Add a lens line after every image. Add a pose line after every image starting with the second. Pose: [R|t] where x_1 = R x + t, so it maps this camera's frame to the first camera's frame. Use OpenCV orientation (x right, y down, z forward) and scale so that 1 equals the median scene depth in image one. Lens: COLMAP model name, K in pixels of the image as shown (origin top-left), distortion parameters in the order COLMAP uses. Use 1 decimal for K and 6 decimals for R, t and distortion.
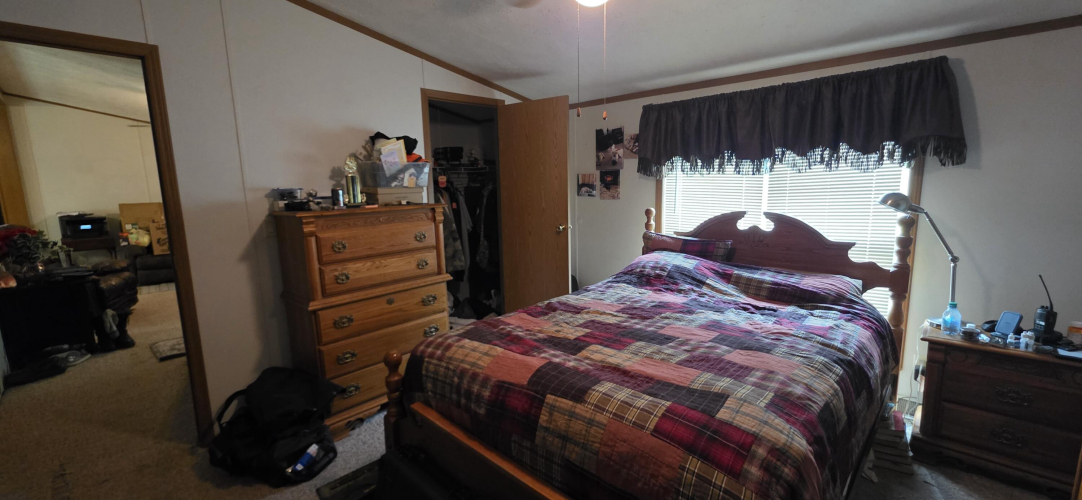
lens RADIAL K [[433.7, 0, 539.5], [0, 433.7, 248.1], [0, 0, 1]] dist [0.000251, 0.000233]
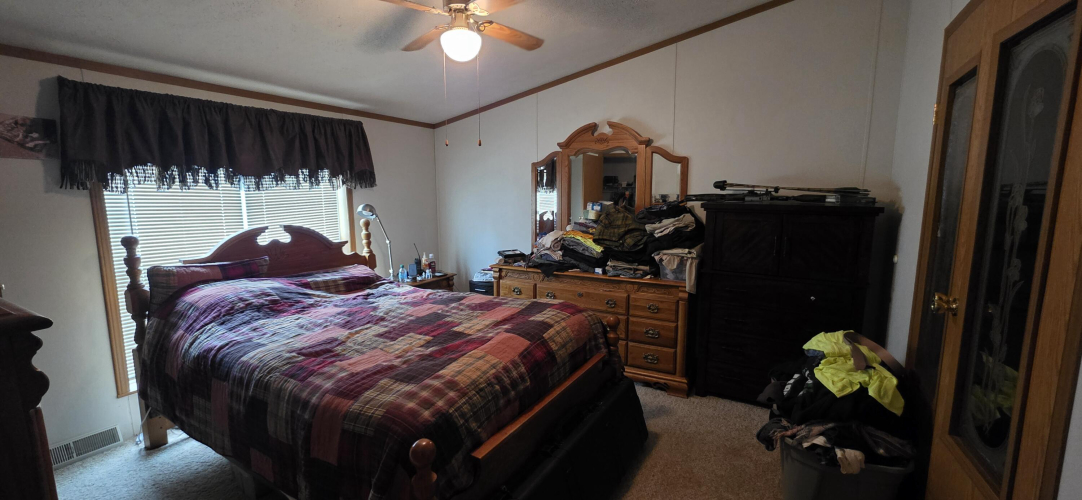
lens RADIAL K [[433.7, 0, 539.5], [0, 433.7, 248.1], [0, 0, 1]] dist [0.000251, 0.000233]
pose [[-0.226779, -0.108045, 0.967935, -0.921443], [0.153930, 0.977360, 0.145162, -0.117002], [-0.961705, 0.181914, -0.205014, 0.833753]]
